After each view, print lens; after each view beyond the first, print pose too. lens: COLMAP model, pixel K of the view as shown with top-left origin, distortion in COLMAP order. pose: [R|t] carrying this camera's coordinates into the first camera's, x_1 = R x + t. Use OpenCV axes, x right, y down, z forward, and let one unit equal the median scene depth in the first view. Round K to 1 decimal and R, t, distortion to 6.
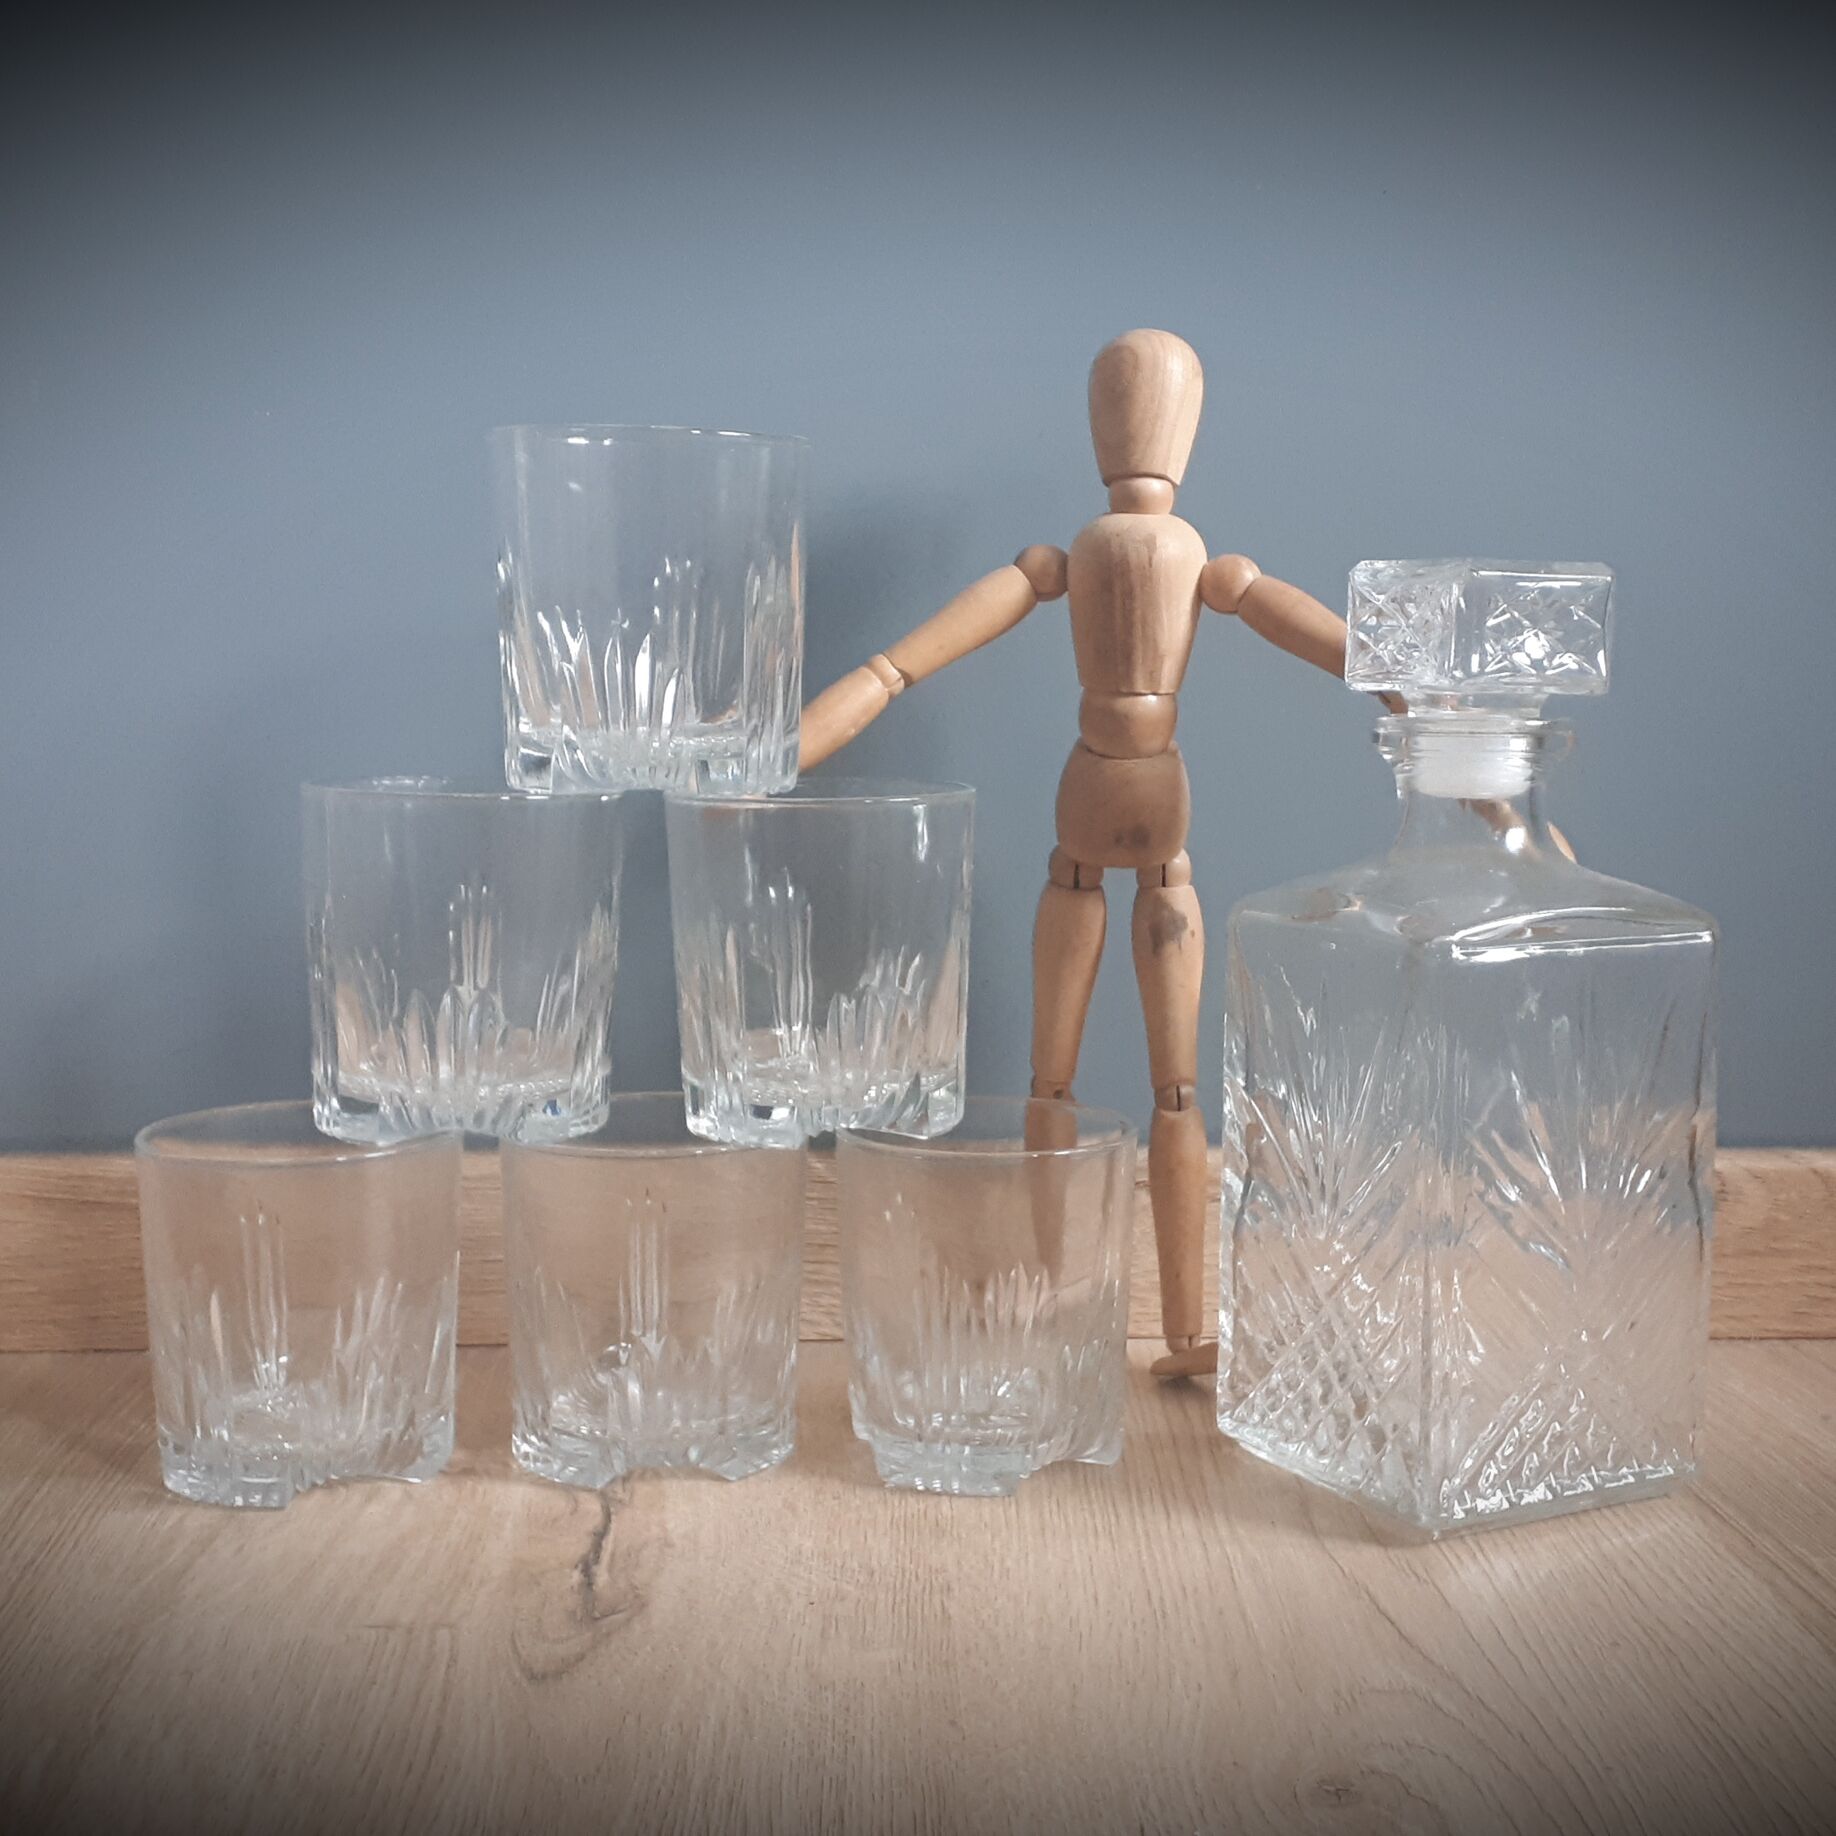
lens RADIAL K [[2526.3, 0, 982.6], [0, 2526.3, 924.5], [0, 0, 1]] dist [0.302408, -0.890121]
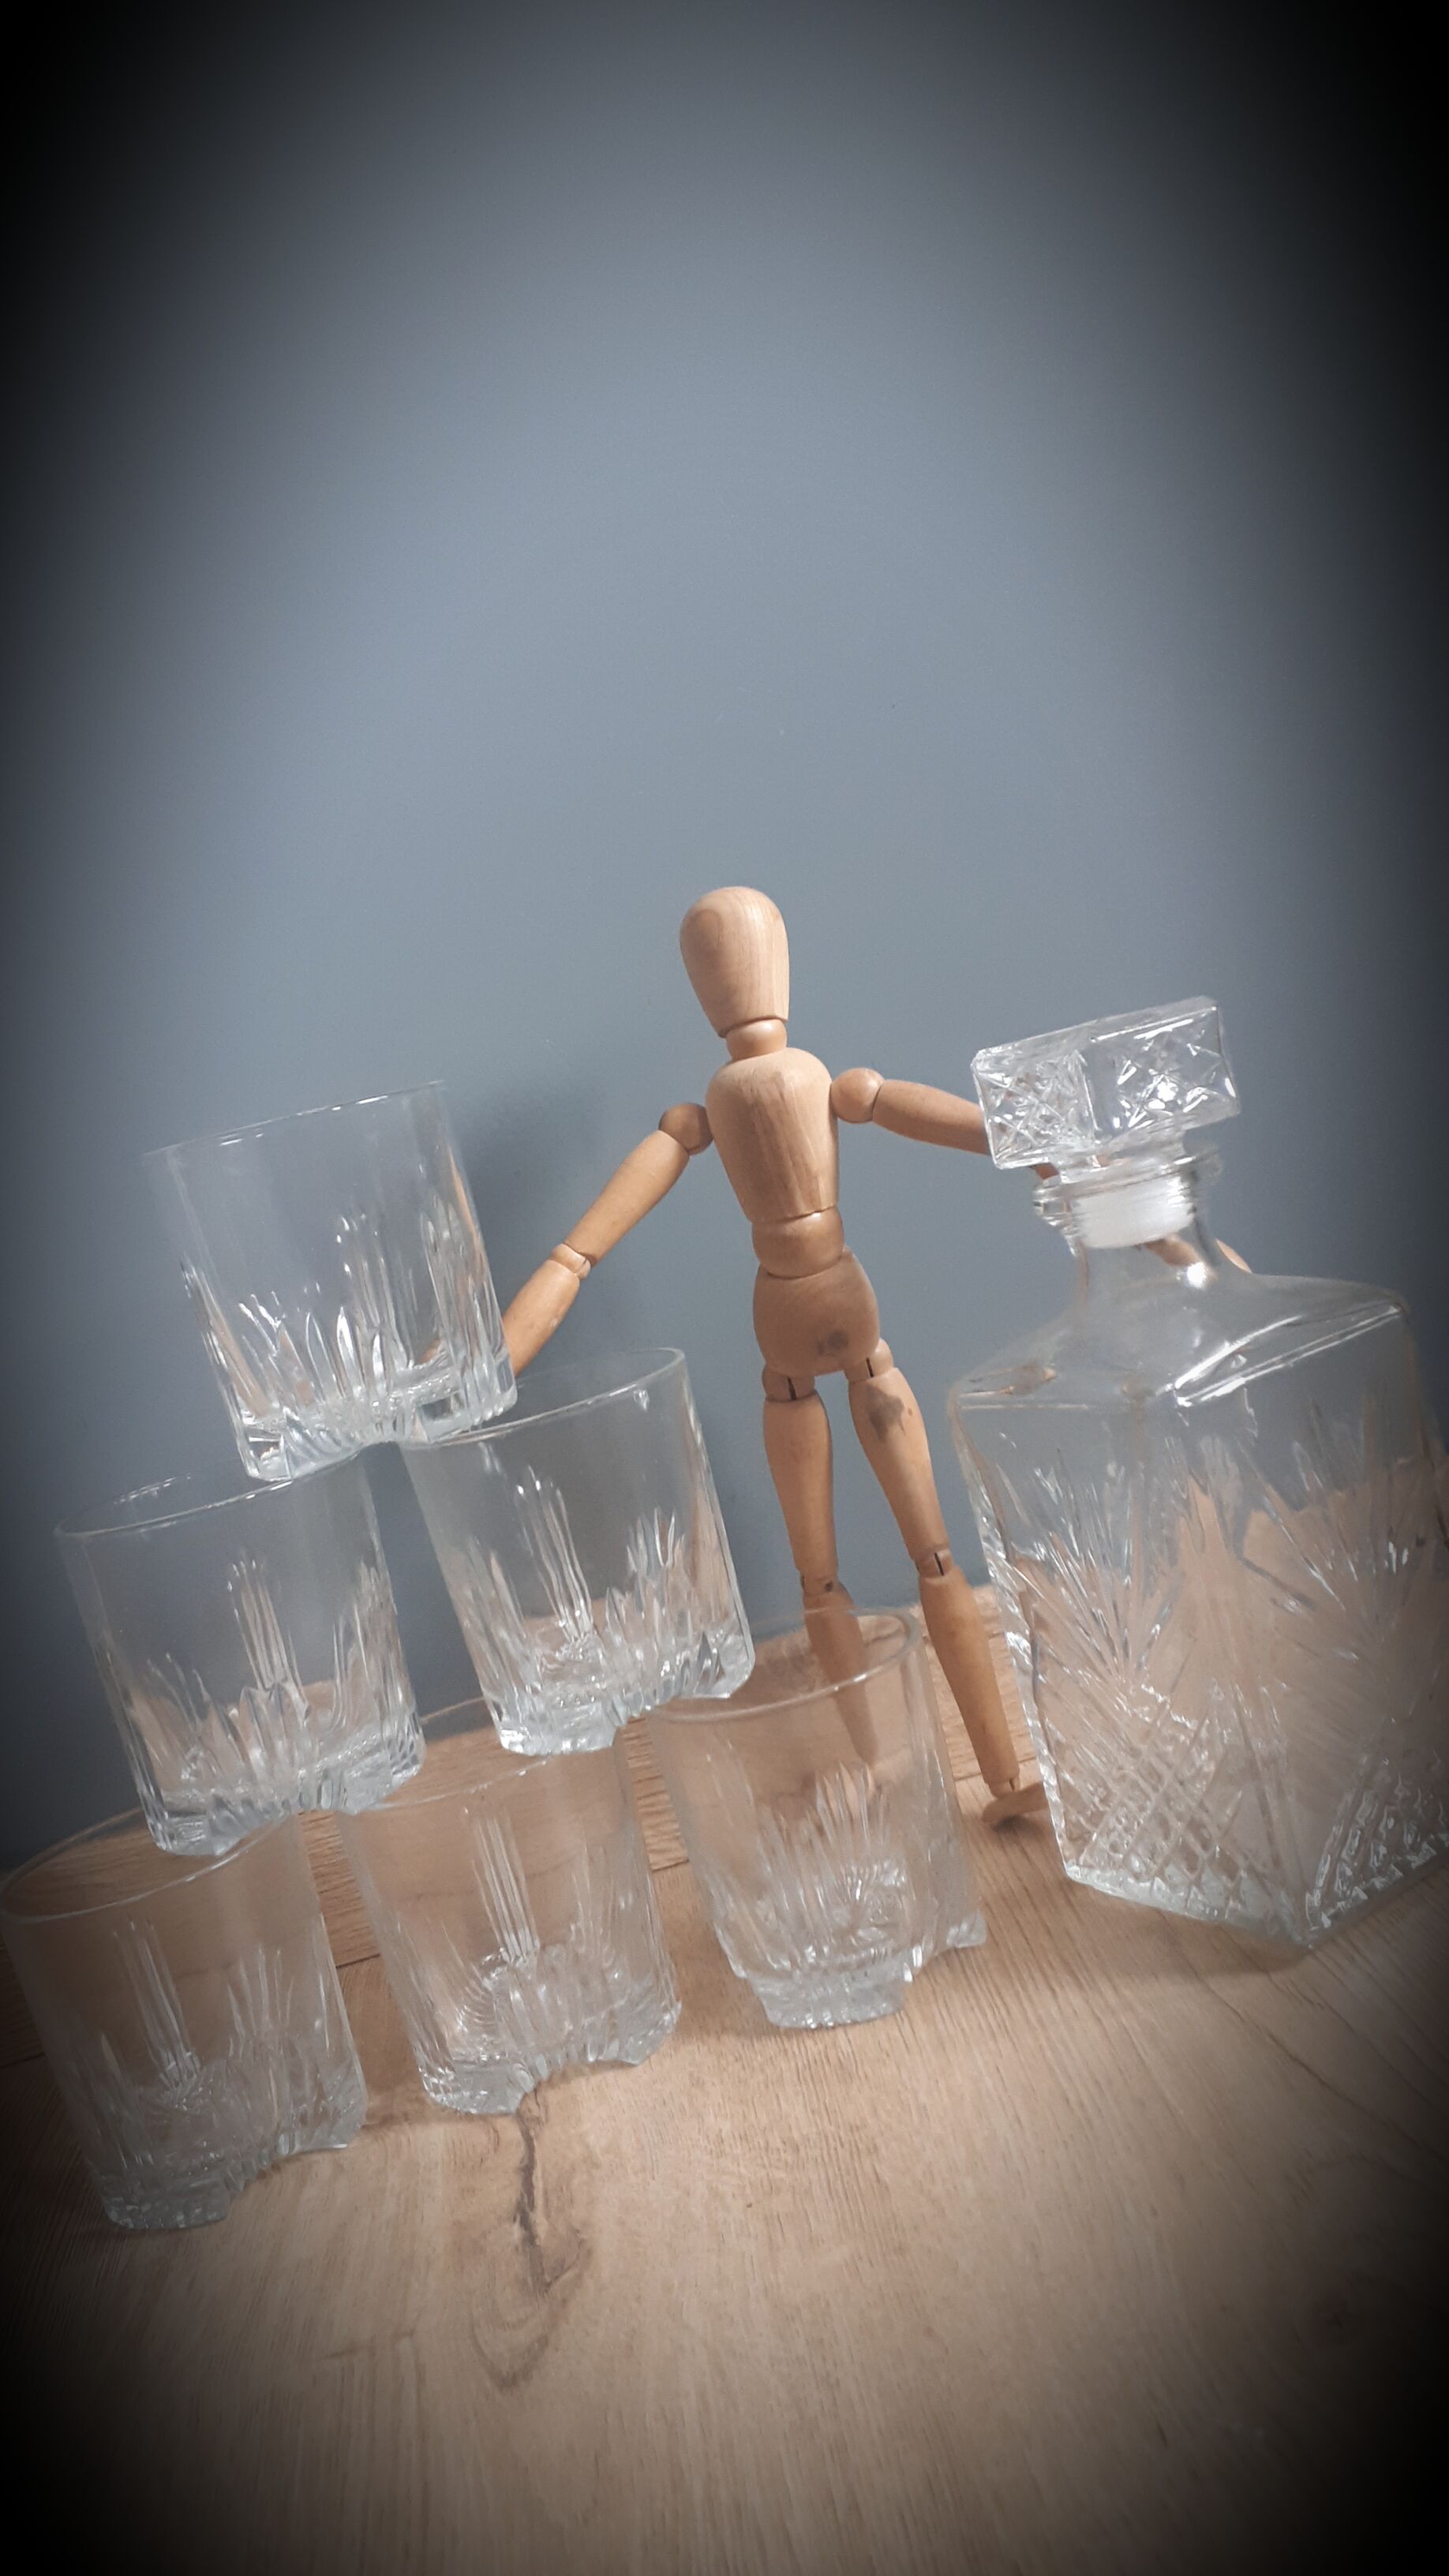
lens RADIAL K [[2005.6, 0, 724.5], [0, 2005.6, 1288.0], [0, 0, 1]] dist [0.227143, -0.549980]
pose [[0.963383, -0.267025, 0.024288, 0.000544], [0.267344, 0.963539, -0.010930, -0.066426], [-0.020484, 0.017023, 0.999645, 0.167655]]
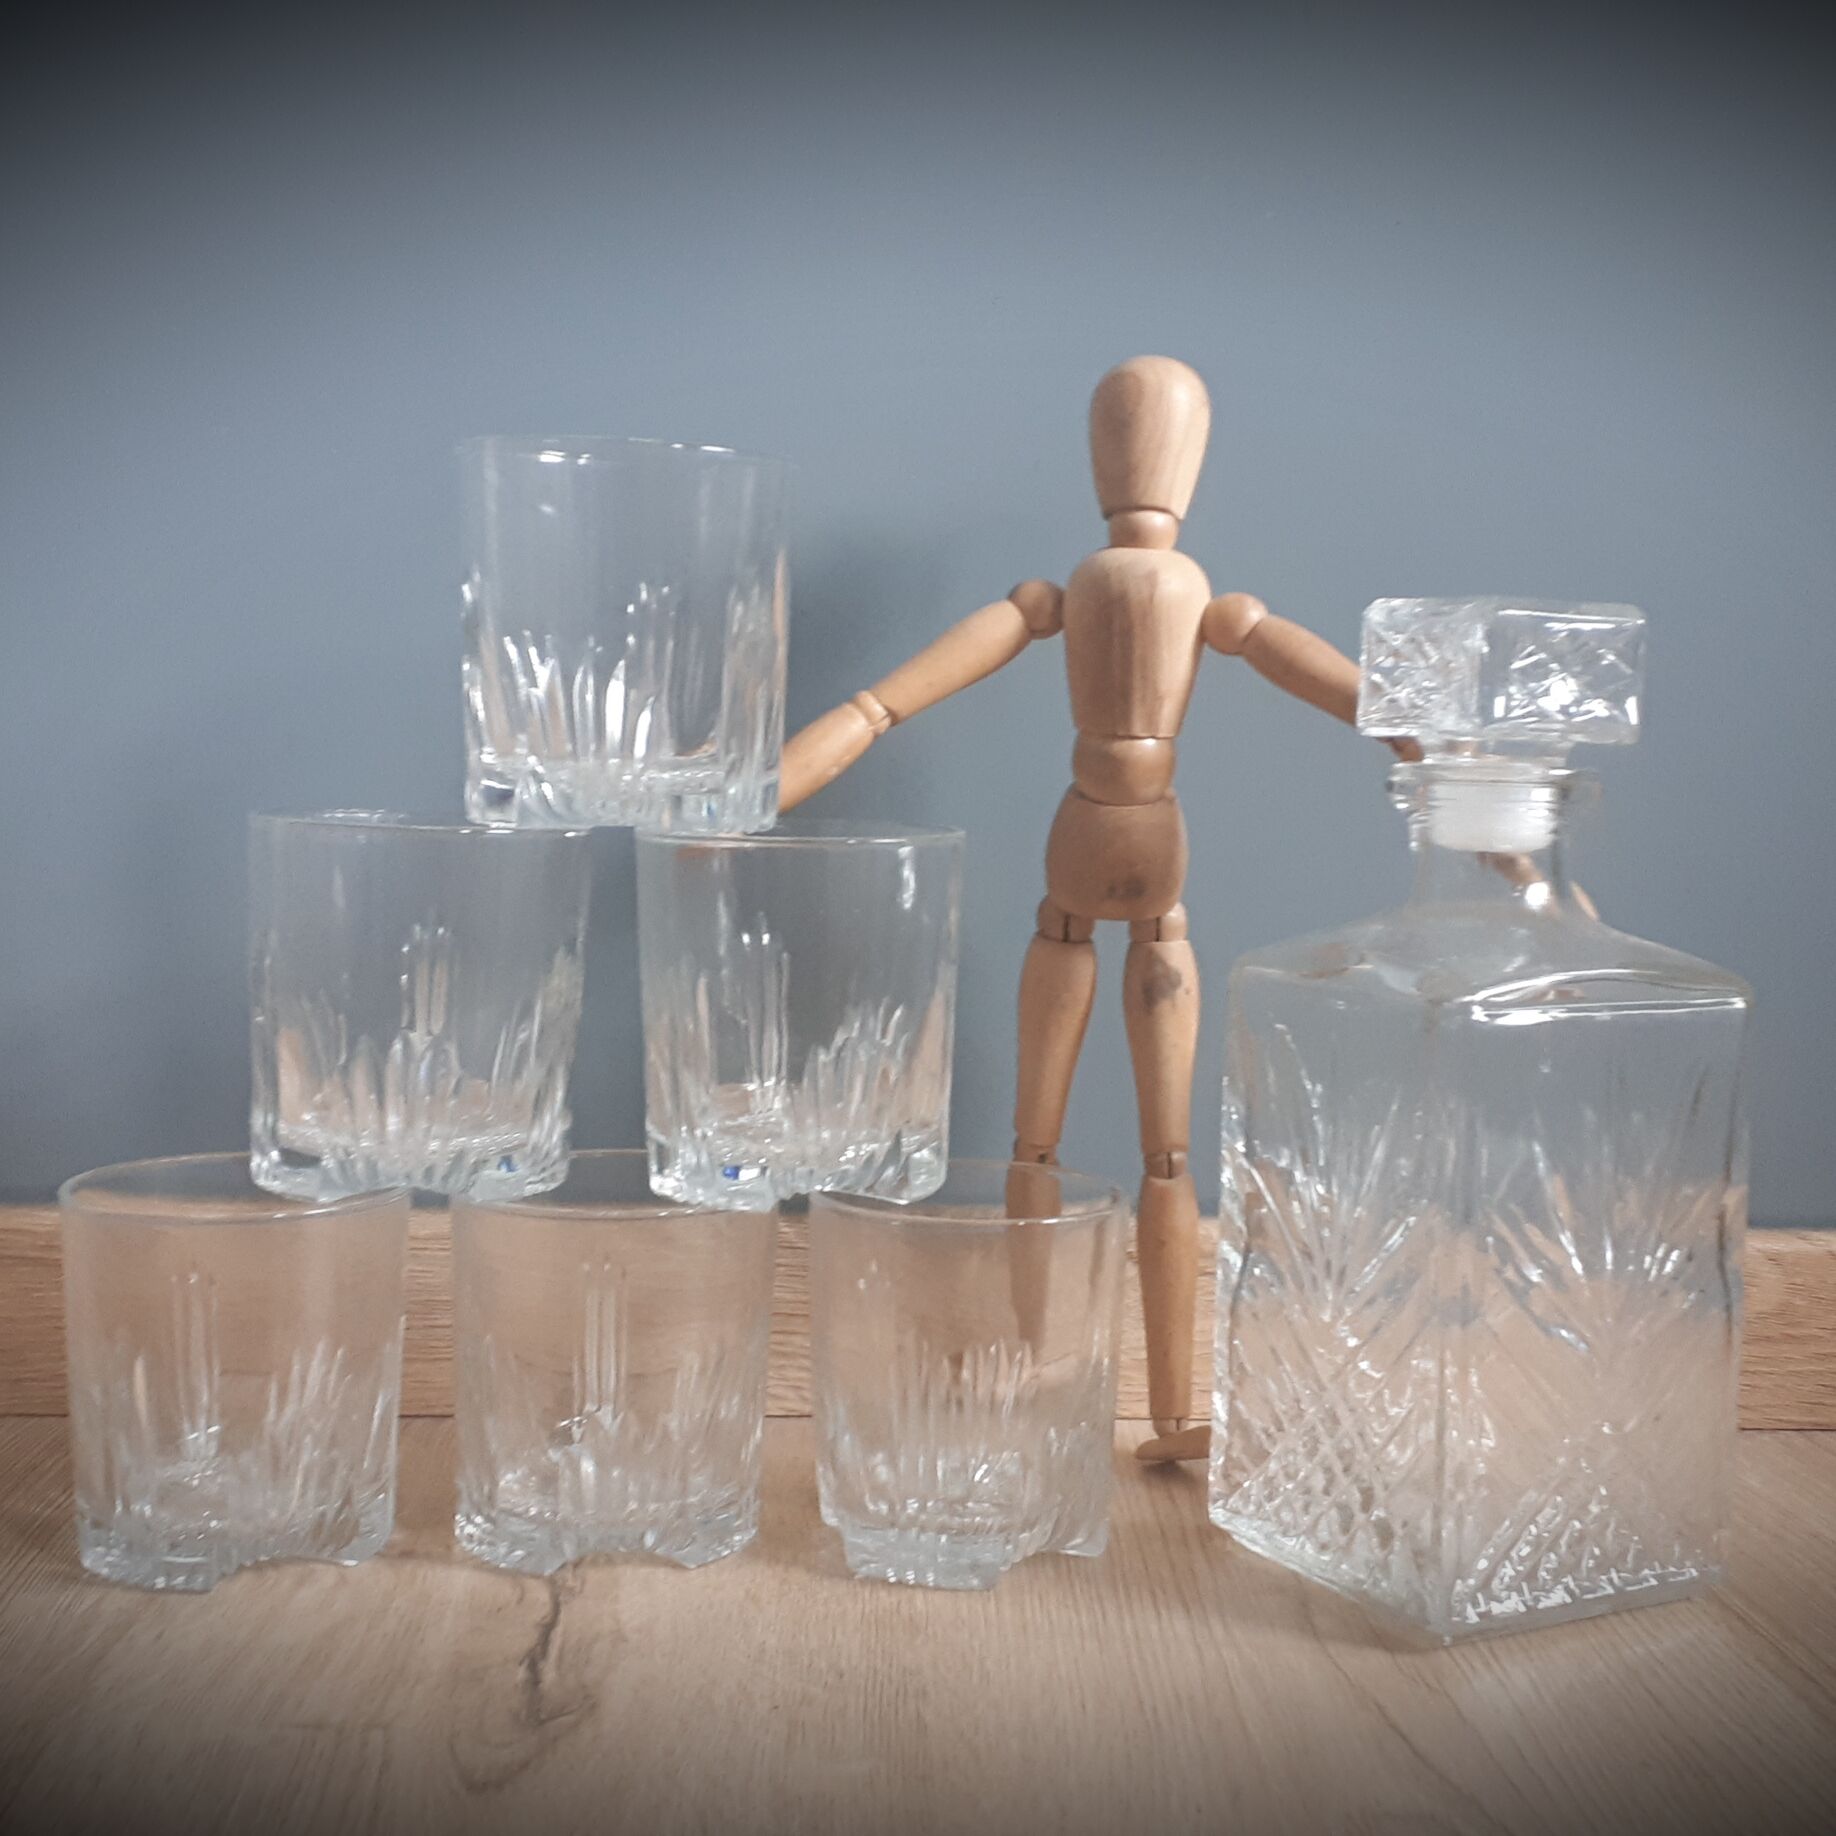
lens RADIAL K [[2526.3, 0, 982.6], [0, 2526.3, 924.5], [0, 0, 1]] dist [0.302408, -0.890121]
pose [[0.999722, 0.018313, 0.014884, -0.009844], [-0.017934, 0.999522, -0.025195, 0.004510], [-0.015338, 0.024921, 0.999572, 0.057500]]
